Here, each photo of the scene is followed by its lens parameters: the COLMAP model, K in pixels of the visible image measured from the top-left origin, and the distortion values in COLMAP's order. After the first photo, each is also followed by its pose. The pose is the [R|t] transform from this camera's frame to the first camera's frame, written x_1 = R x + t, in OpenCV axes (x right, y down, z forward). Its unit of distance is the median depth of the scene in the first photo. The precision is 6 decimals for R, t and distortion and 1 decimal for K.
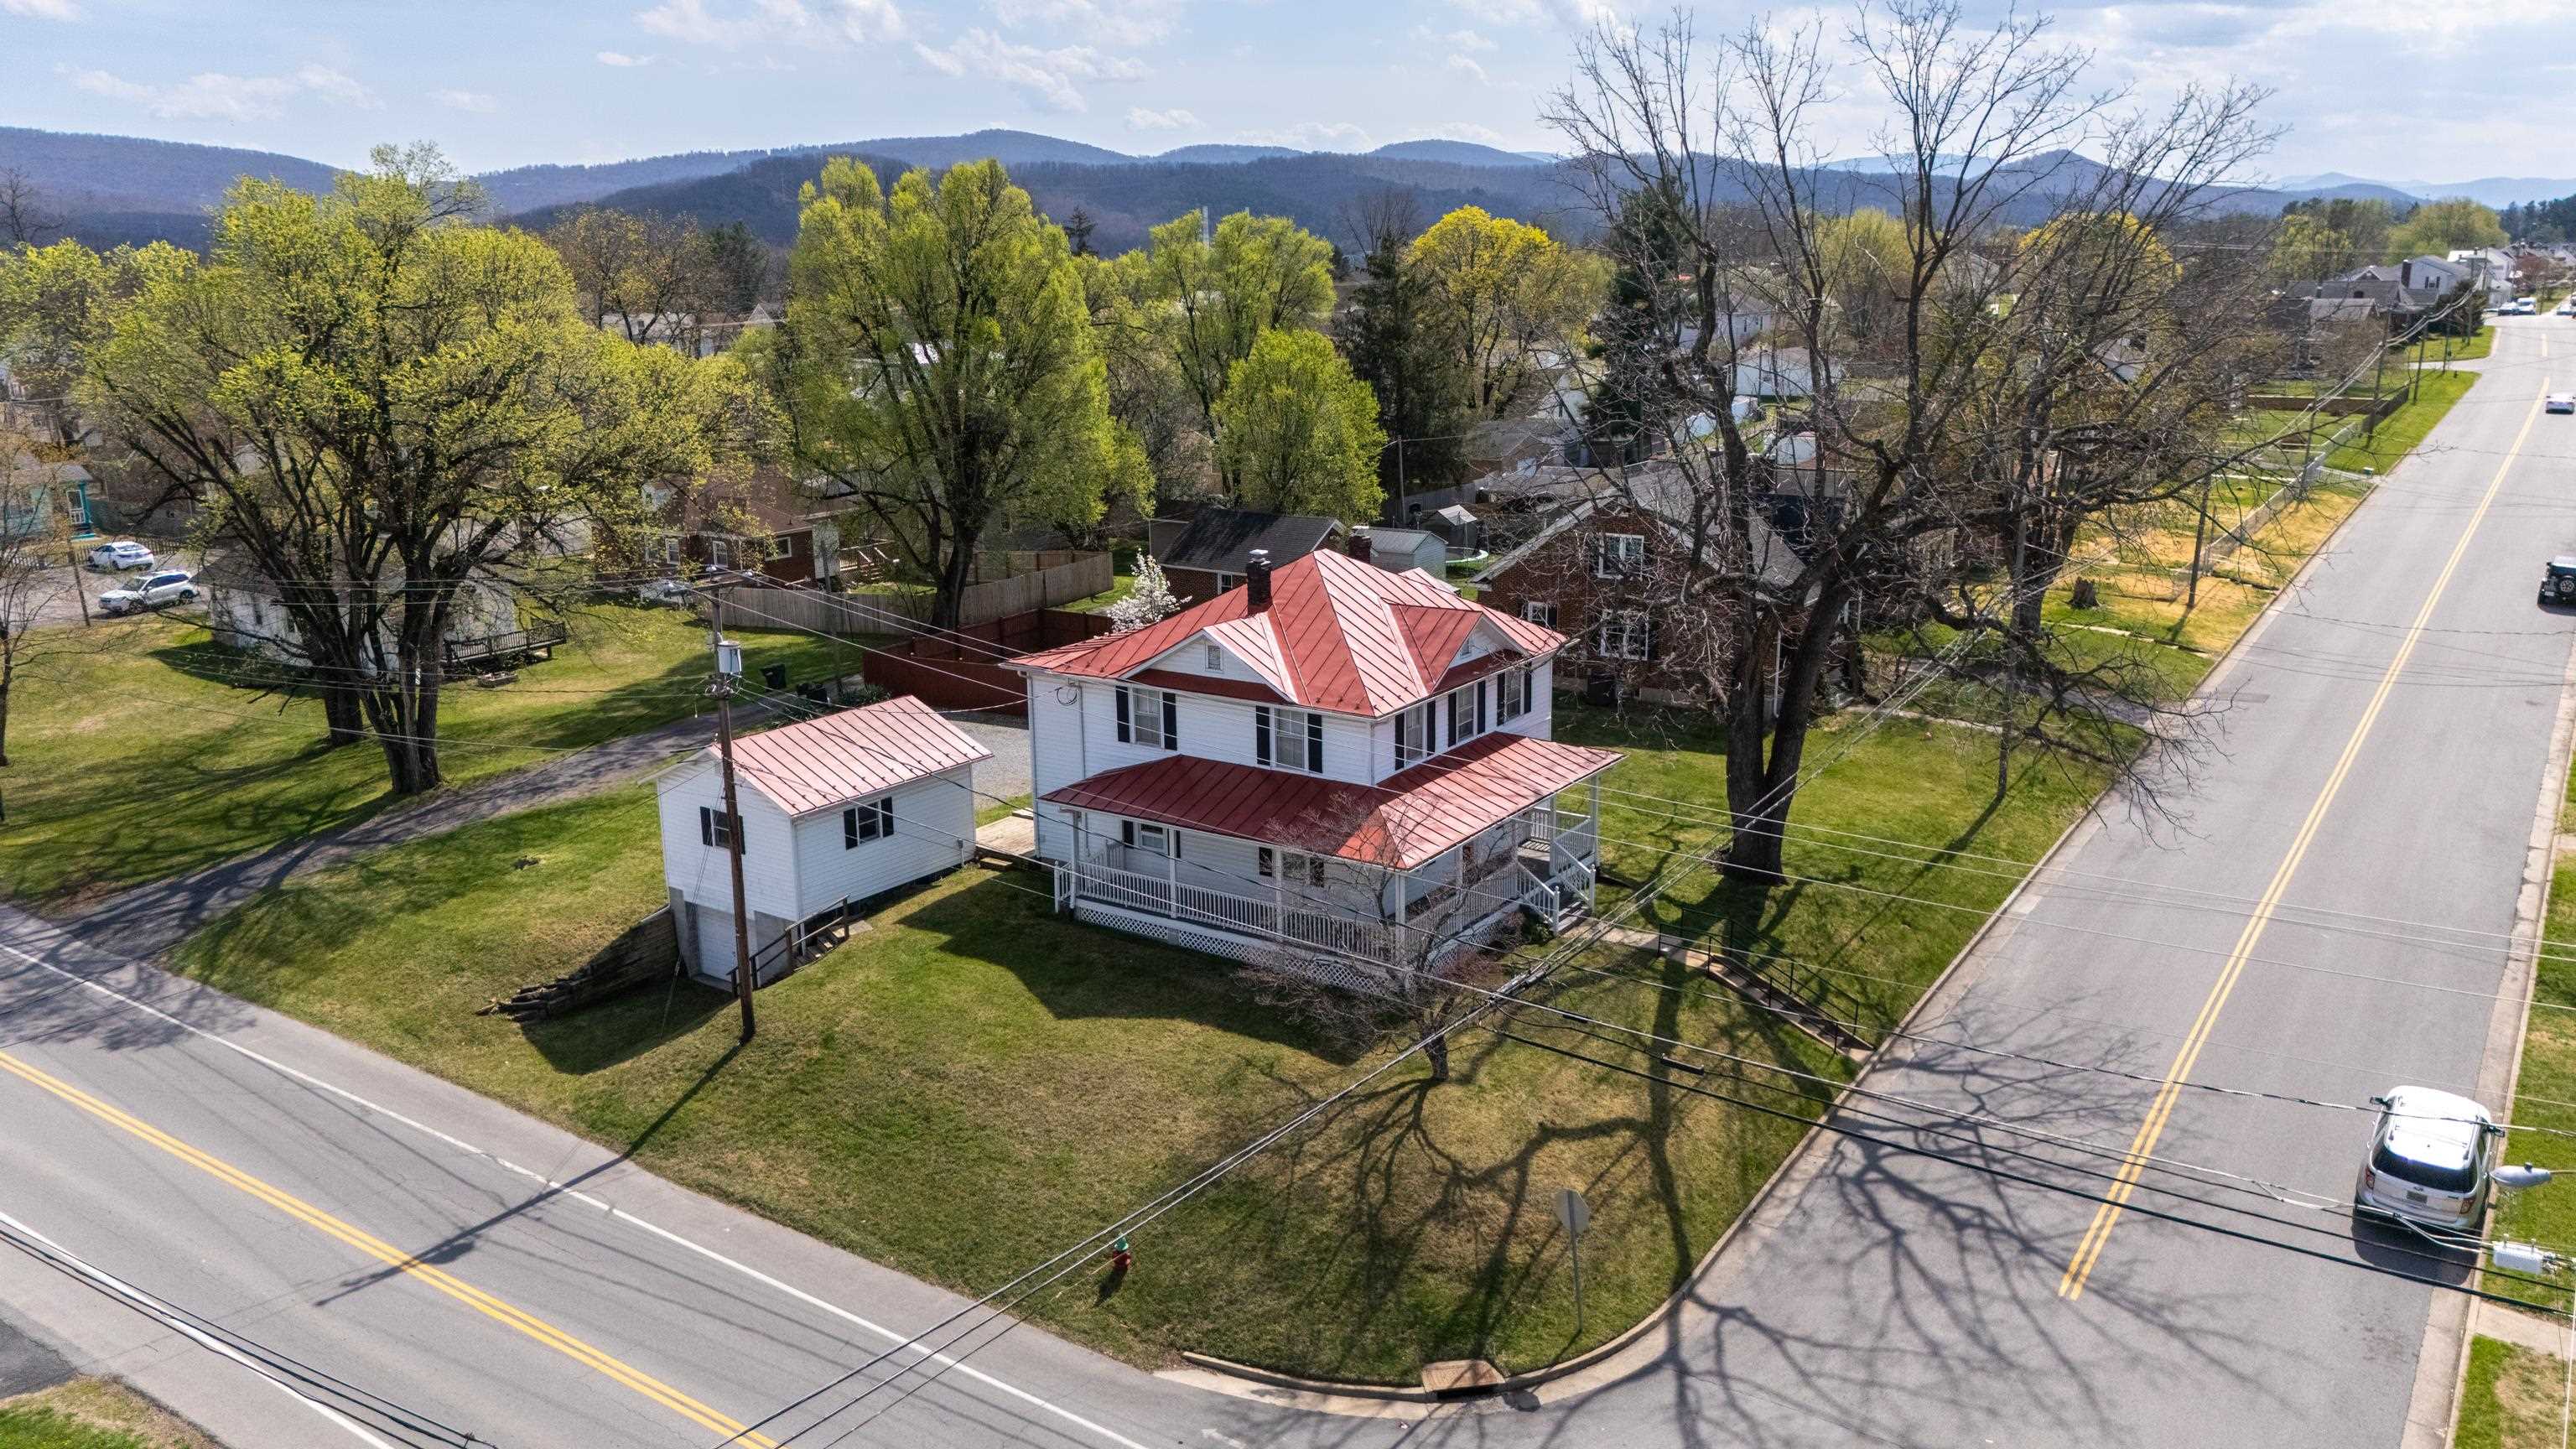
lens RADIAL K [[1898.5, 0, 1293.3], [0, 1898.5, 722.8], [0, 0, 1]] dist [0.055655, -0.045018]
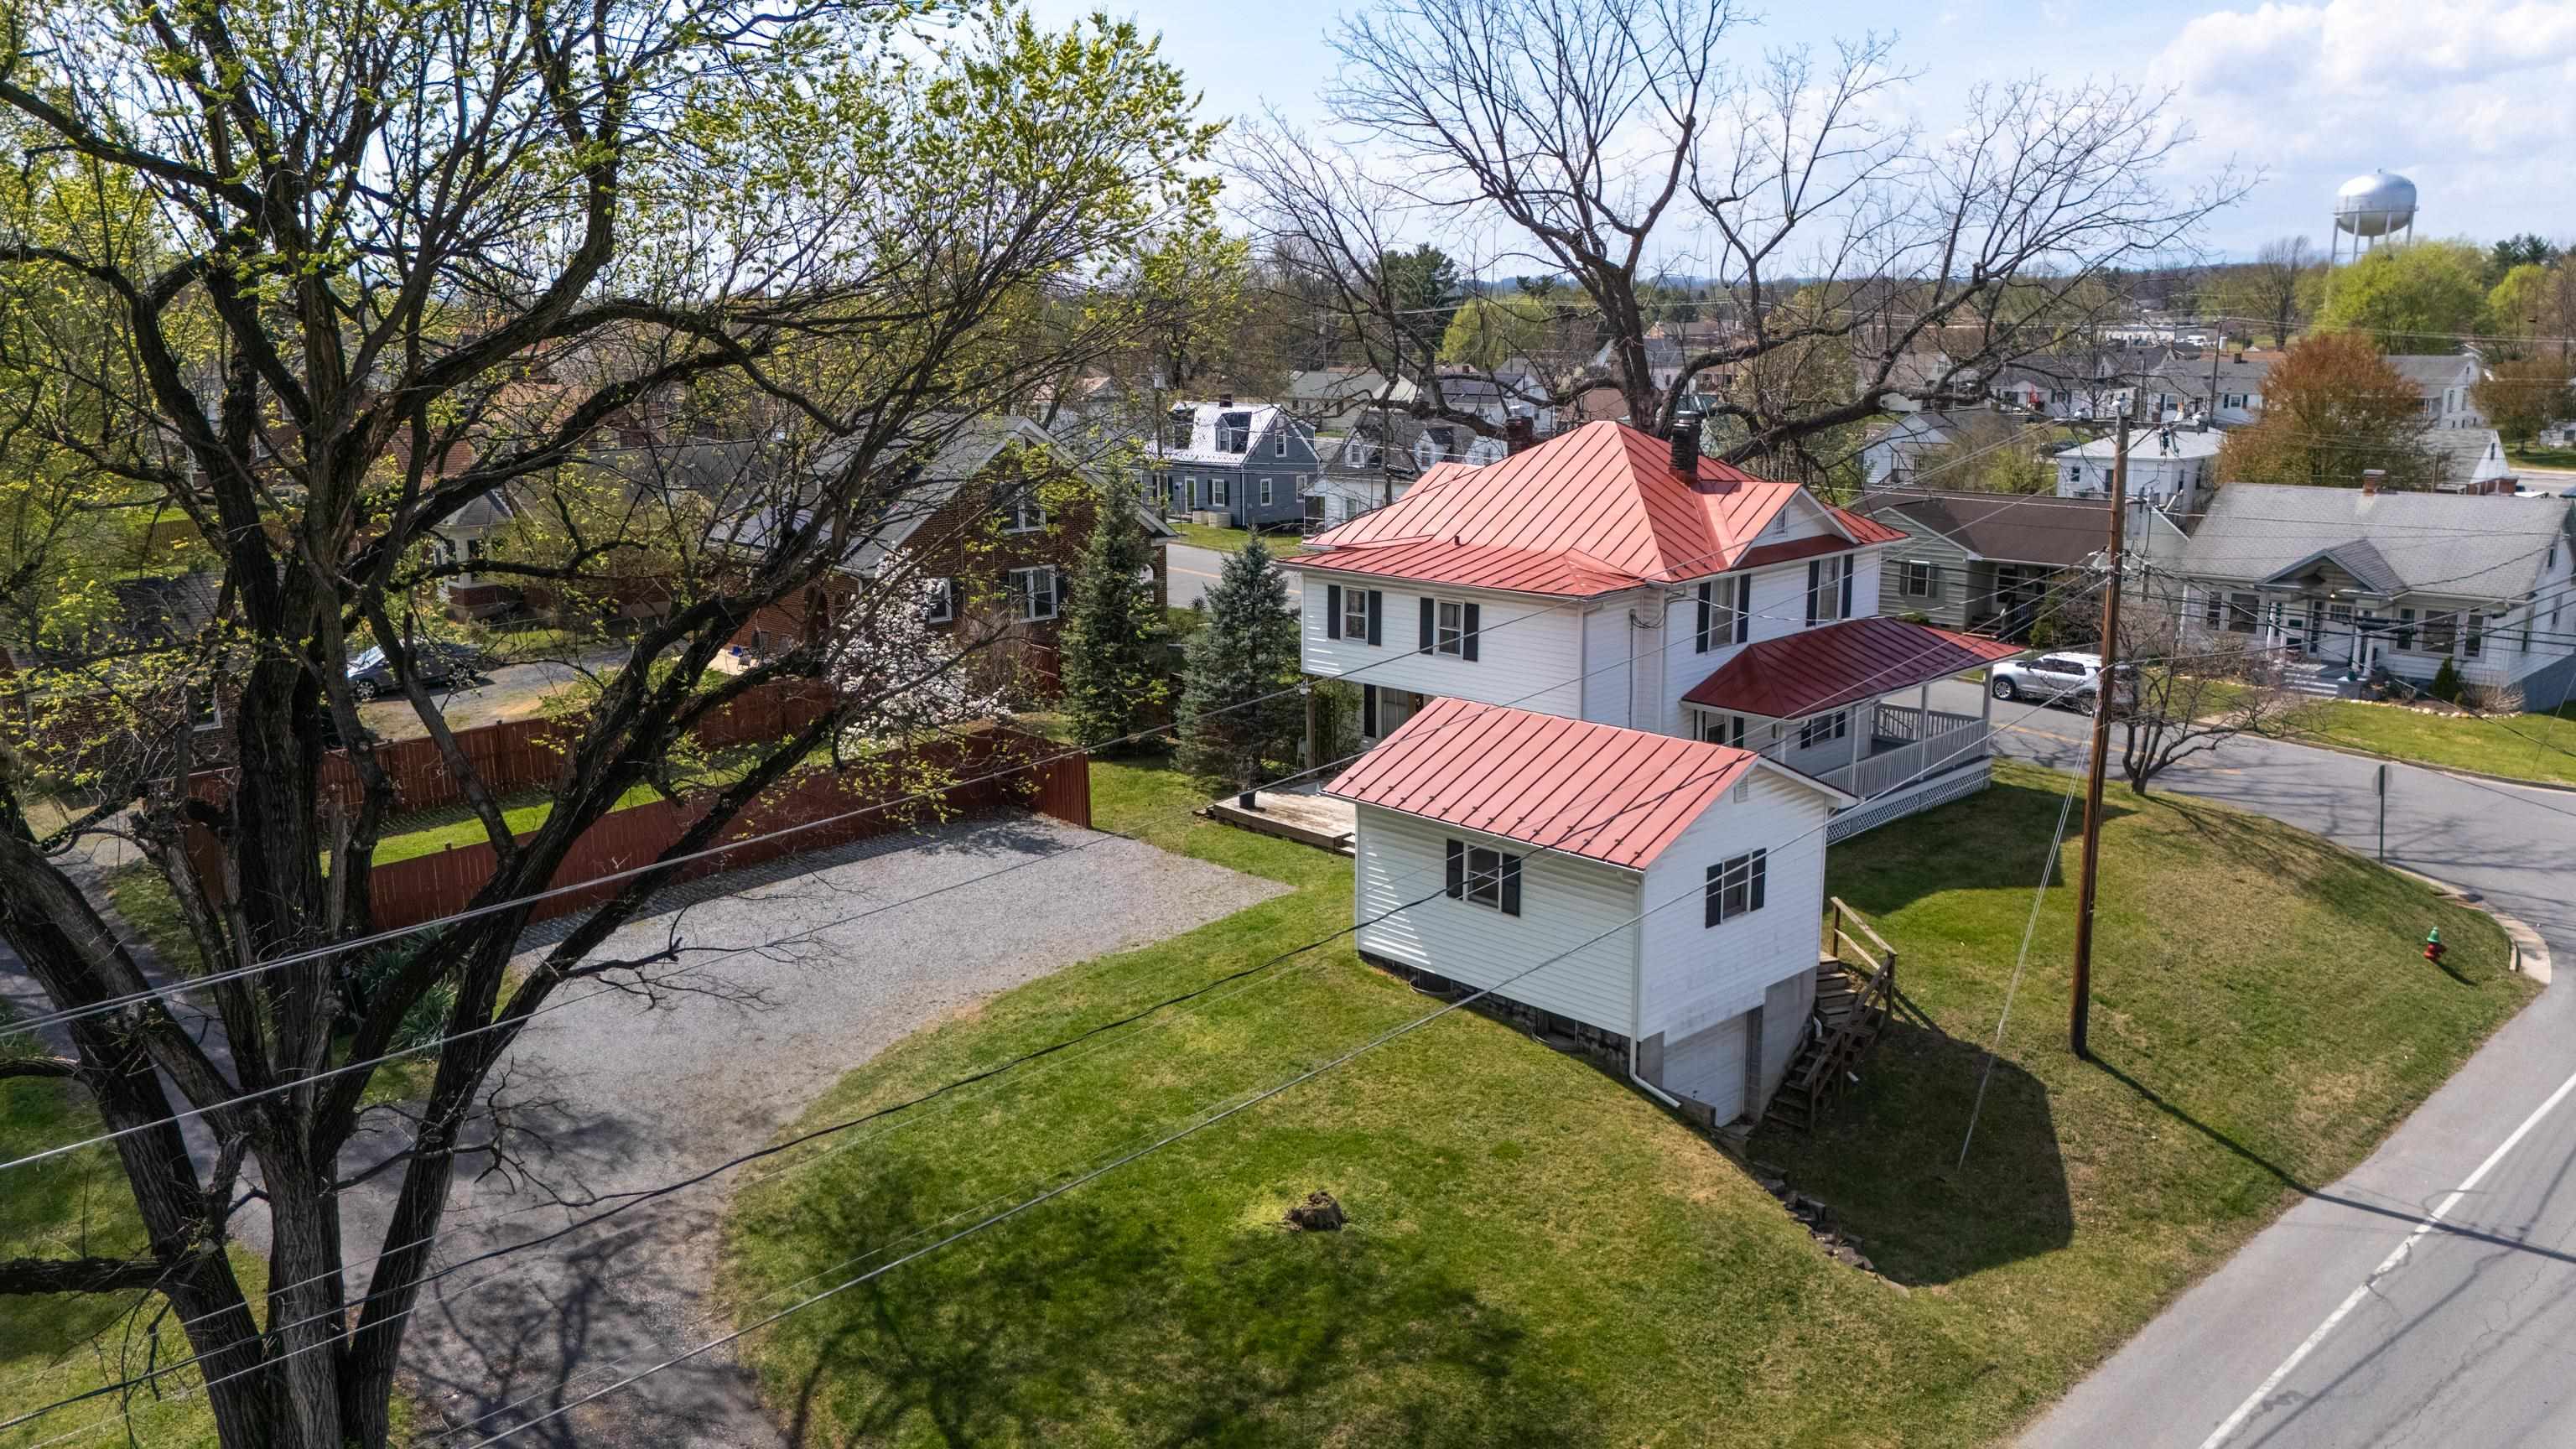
lens RADIAL K [[1898.5, 0, 1292.8], [0, 1898.5, 752.6], [0, 0, 1]] dist [0.055655, -0.045018]
pose [[0.198451, -0.210973, 0.957135, -0.960566], [0.246764, 0.955855, 0.159527, -0.128997], [-0.948538, 0.204529, 0.241751, 1.014013]]
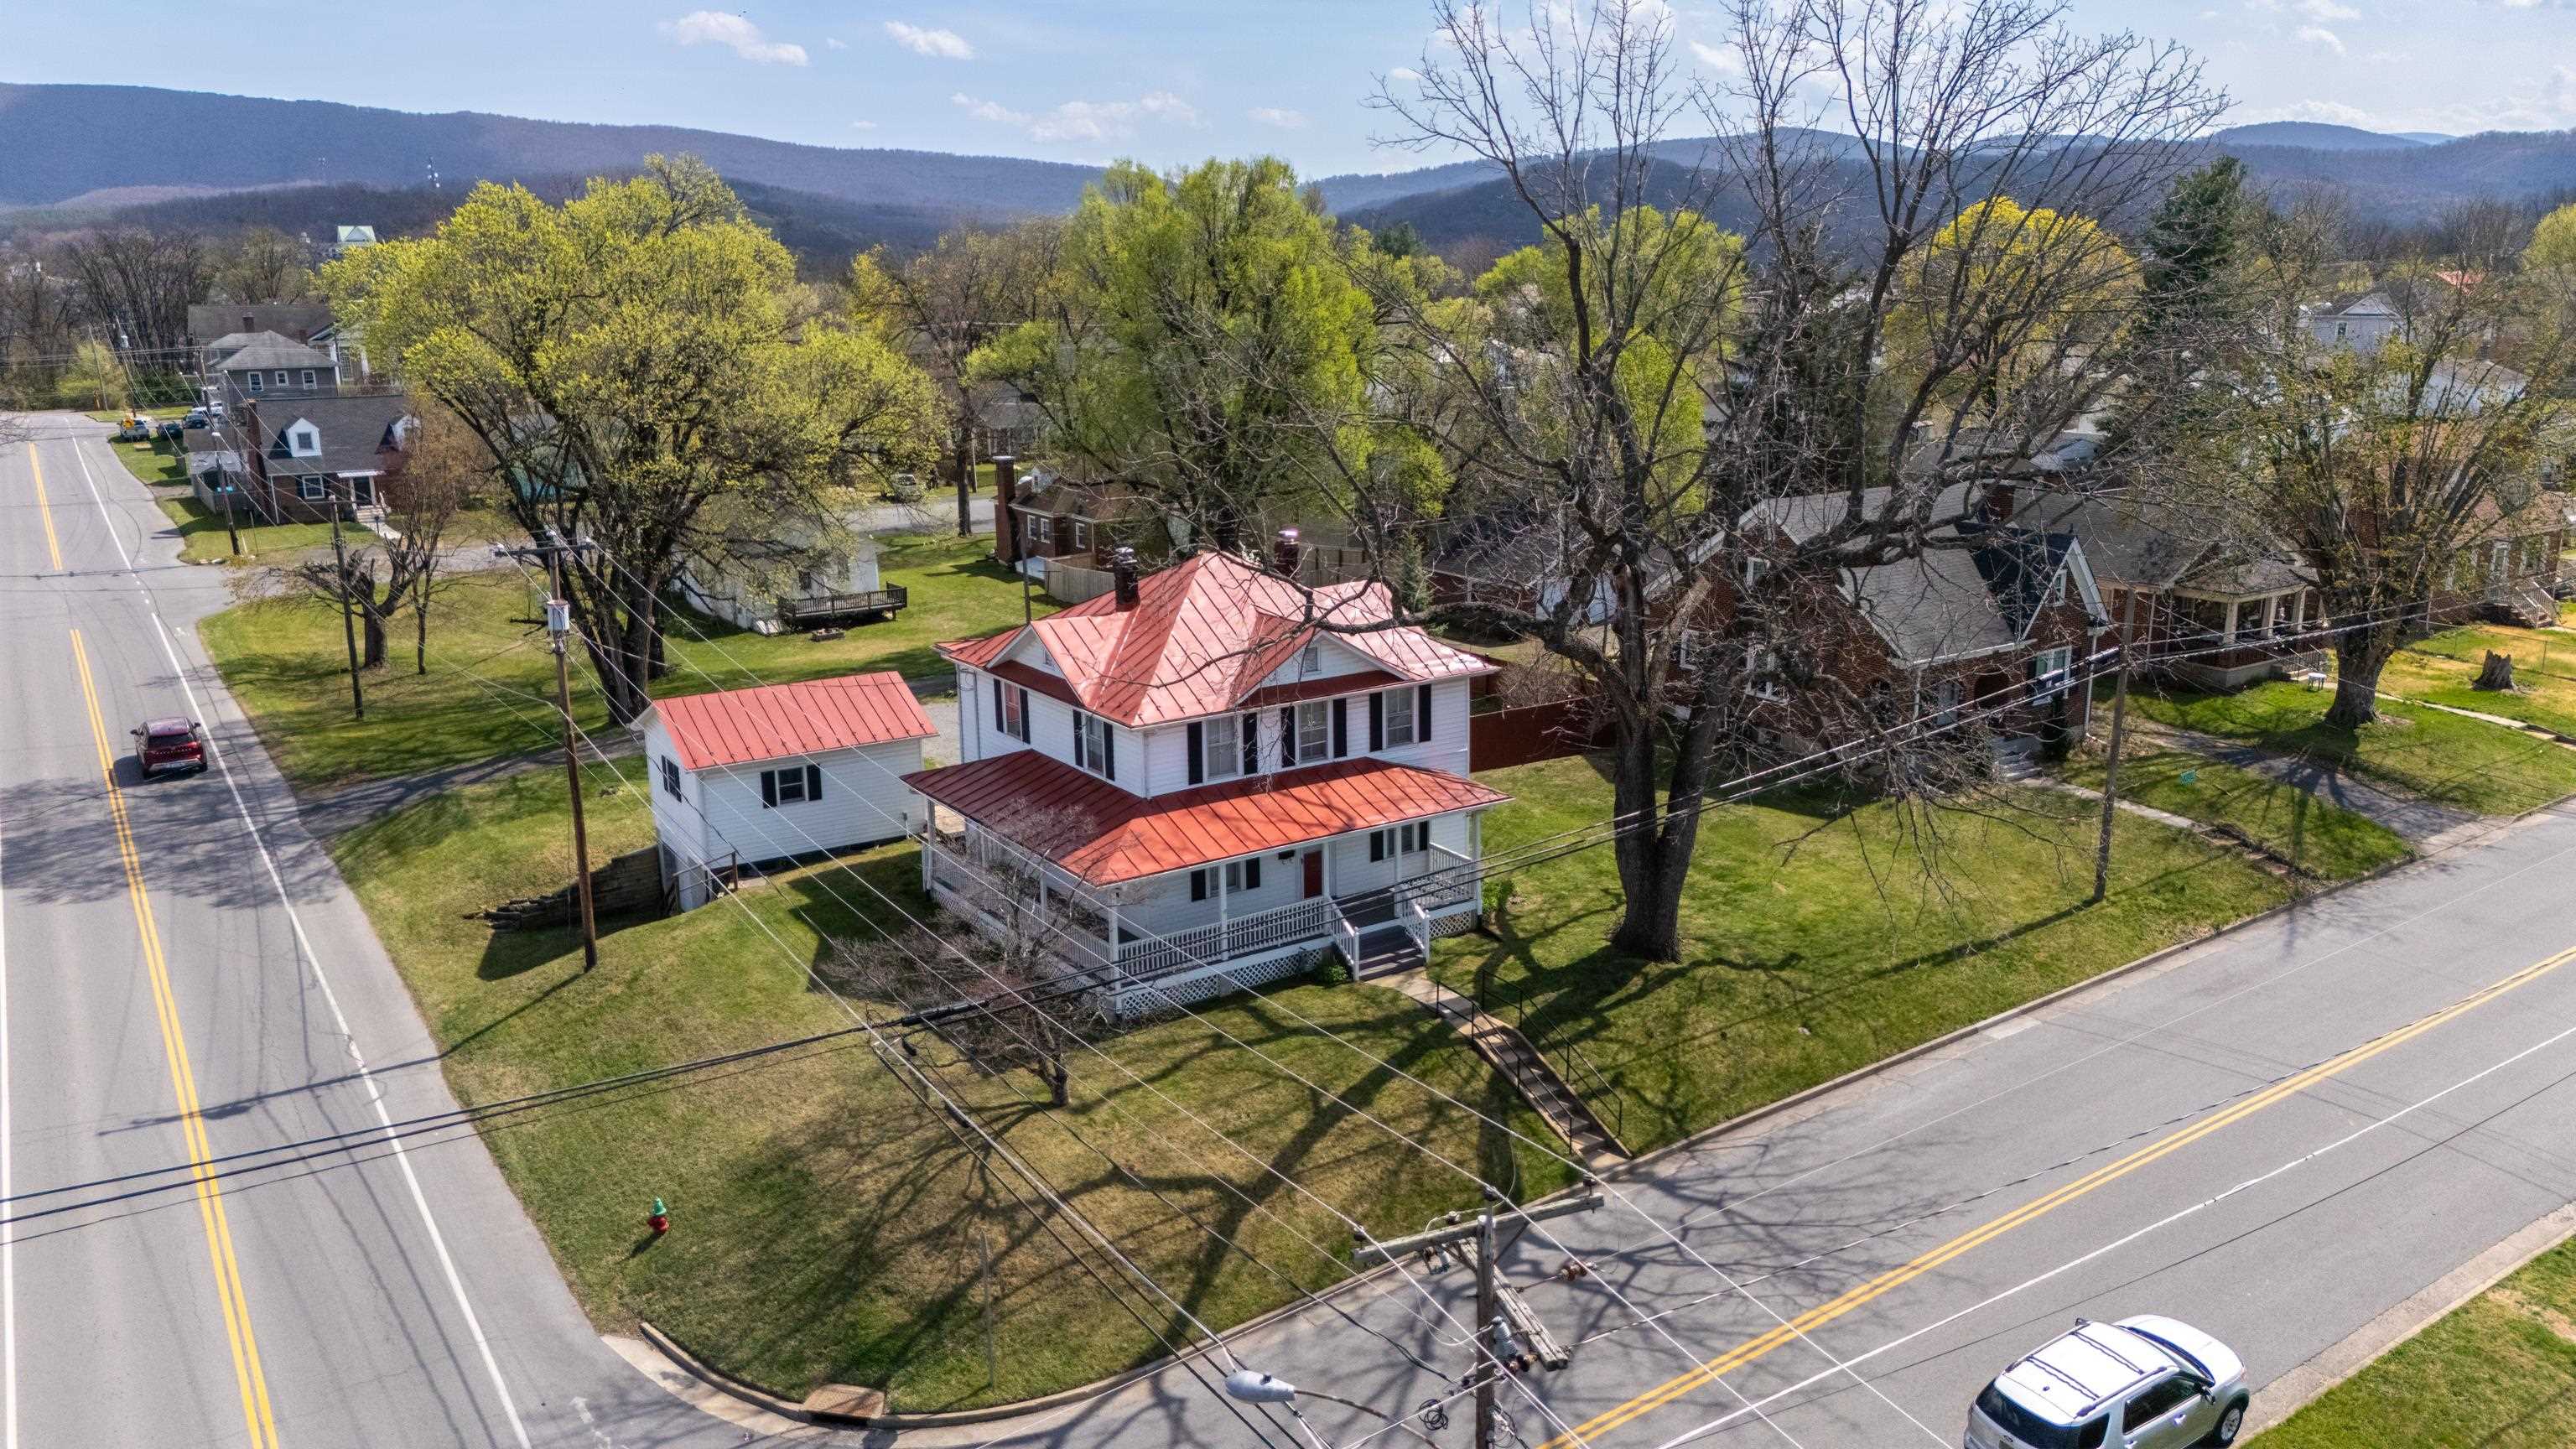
lens RADIAL K [[1898.5, 0, 1297.8], [0, 1898.5, 720.9], [0, 0, 1]] dist [0.055655, -0.045018]
pose [[0.926310, 0.089724, -0.365923, 0.440999], [-0.090176, 0.995799, 0.015895, -0.026569], [0.365812, 0.018274, 0.930509, 0.124393]]
